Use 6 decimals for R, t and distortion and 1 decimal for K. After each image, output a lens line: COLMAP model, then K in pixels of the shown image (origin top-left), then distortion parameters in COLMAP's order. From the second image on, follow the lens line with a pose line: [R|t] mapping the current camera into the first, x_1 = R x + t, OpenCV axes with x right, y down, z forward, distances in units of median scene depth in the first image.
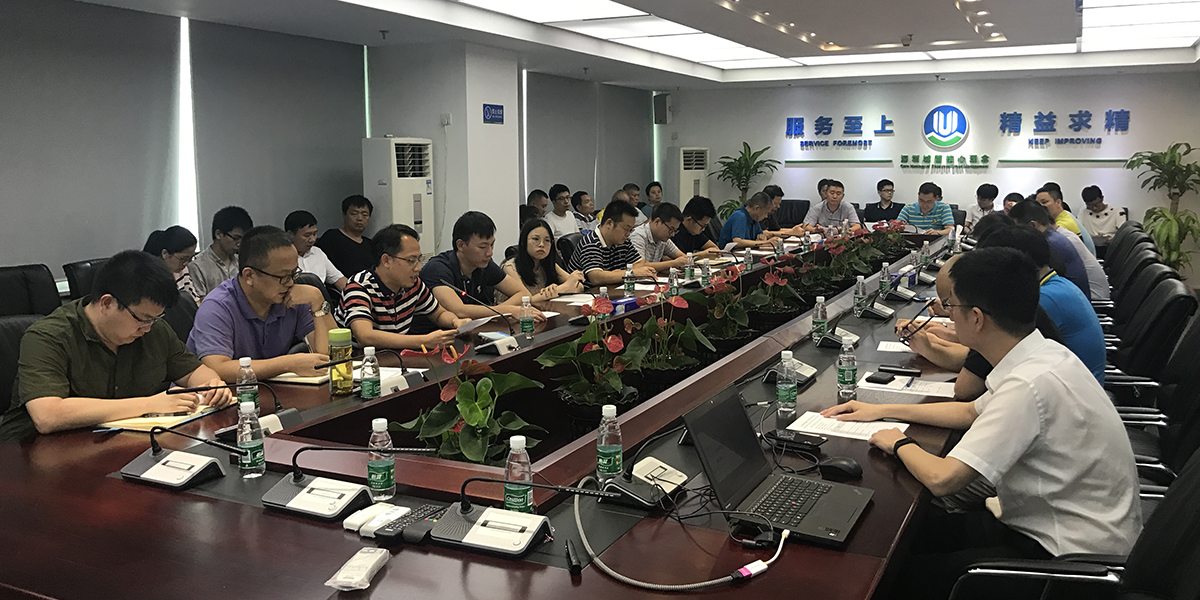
lens RADIAL K [[993.0, 0, 600.0], [0, 993.0, 300.0], [0, 0, 1]] dist [0.018924, -0.006336]
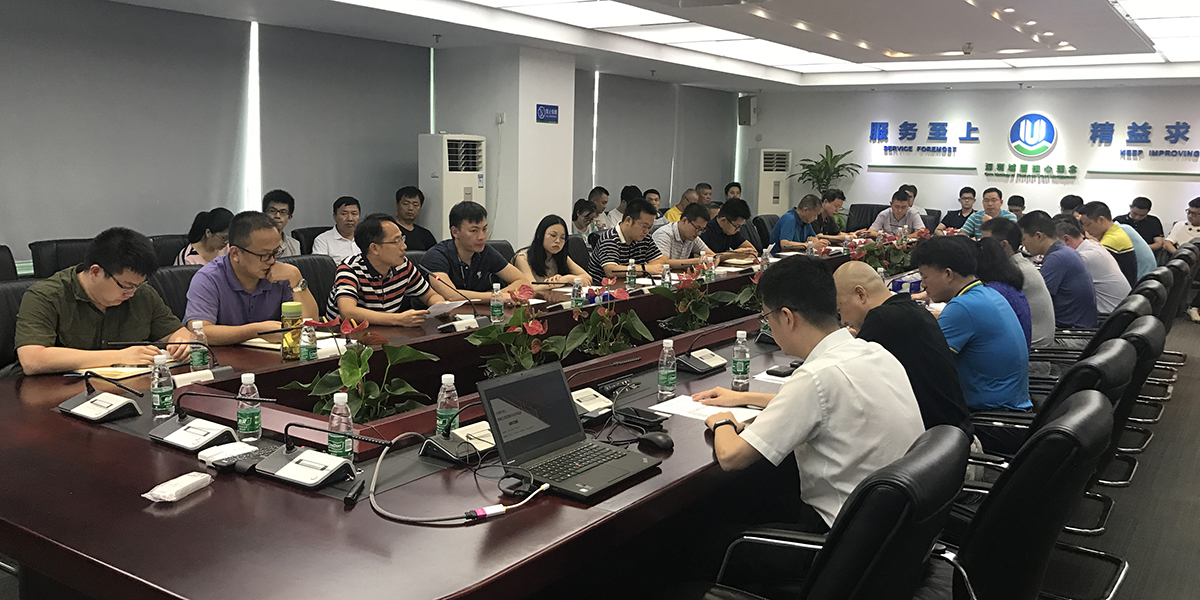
lens RADIAL K [[985.9, 0, 600.0], [0, 985.9, 300.0], [0, 0, 1]] dist [0.009902, 0.002065]
pose [[0.990407, 0.045801, -0.130371, 0.119045], [-0.045289, 0.998950, 0.006898, 0.001384], [0.130550, -0.000927, 0.991441, -0.042019]]
